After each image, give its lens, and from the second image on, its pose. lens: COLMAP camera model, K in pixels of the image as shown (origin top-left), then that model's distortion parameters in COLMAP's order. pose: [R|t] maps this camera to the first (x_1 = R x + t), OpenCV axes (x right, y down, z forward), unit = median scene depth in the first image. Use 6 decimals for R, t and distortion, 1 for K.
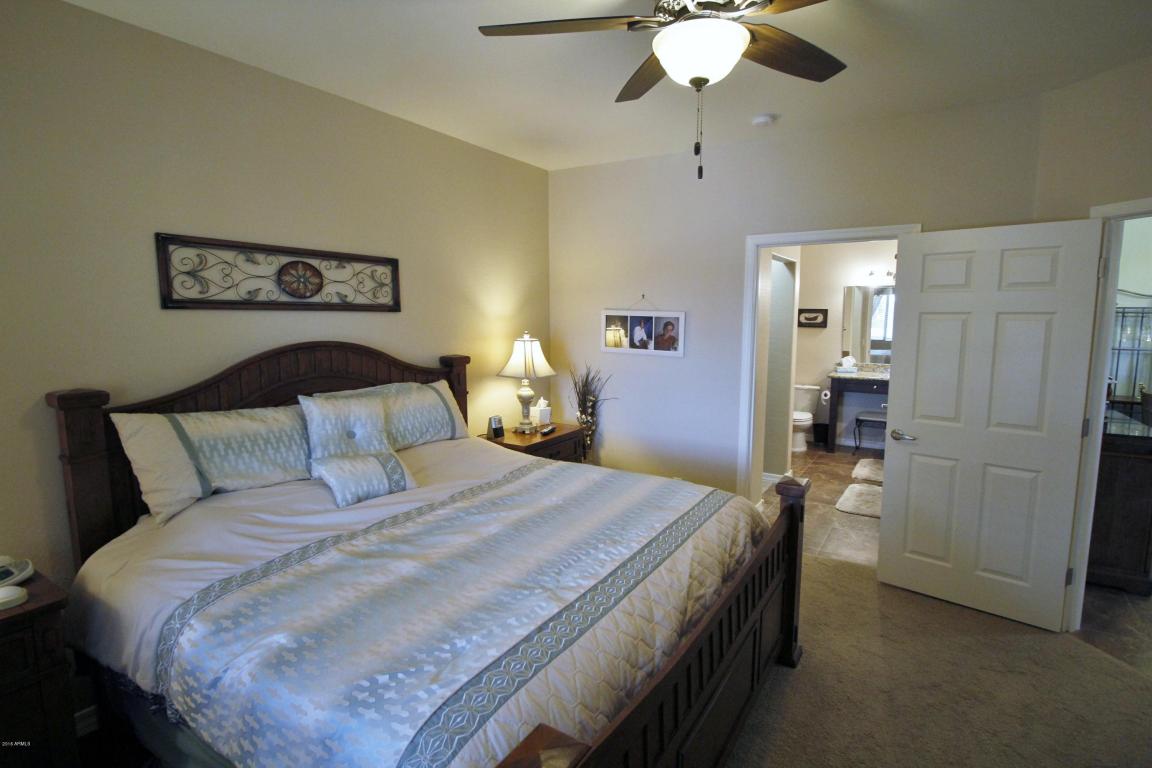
lens RADIAL K [[578.6, 0, 576.0], [0, 578.6, 384.0], [0, 0, 1]] dist [-0.040853, 0.000010]
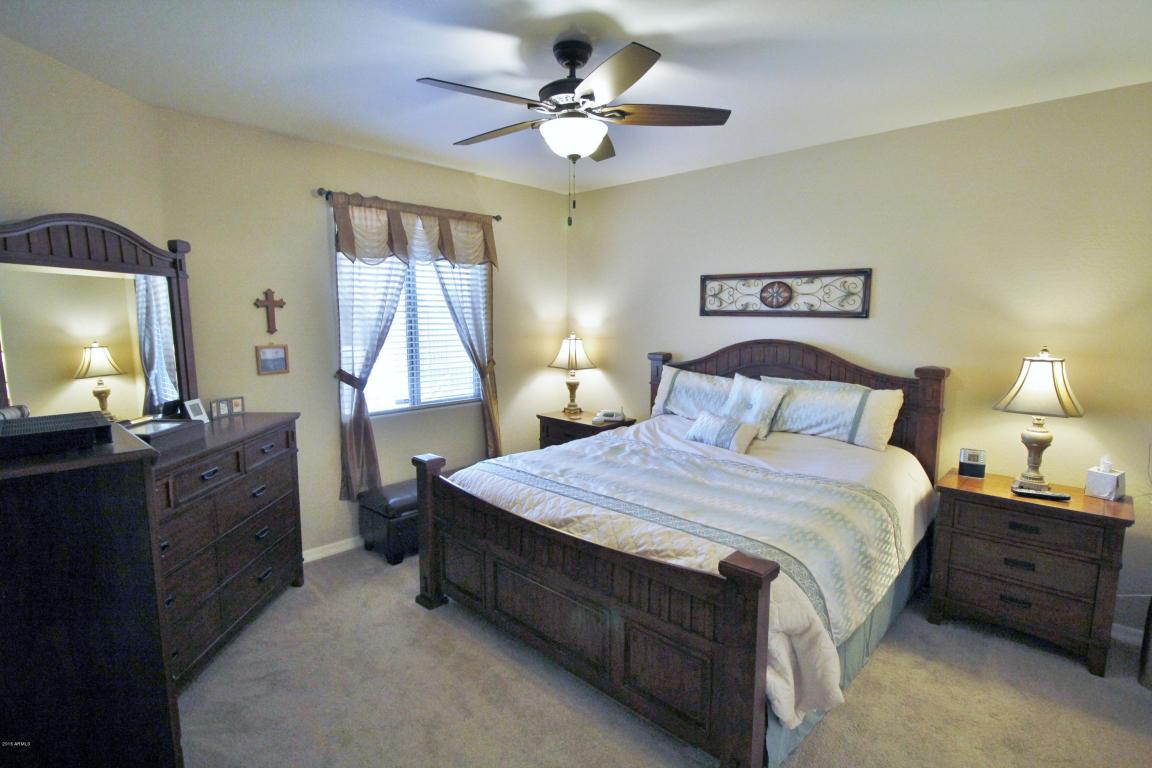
lens RADIAL K [[578.6, 0, 576.0], [0, 578.6, 384.0], [0, 0, 1]] dist [-0.040853, 0.000010]
pose [[-0.229842, 0.115587, -0.966340, 1.041163], [-0.114304, 0.982844, 0.144748, -0.118832], [0.966492, 0.143726, -0.212686, 0.881205]]
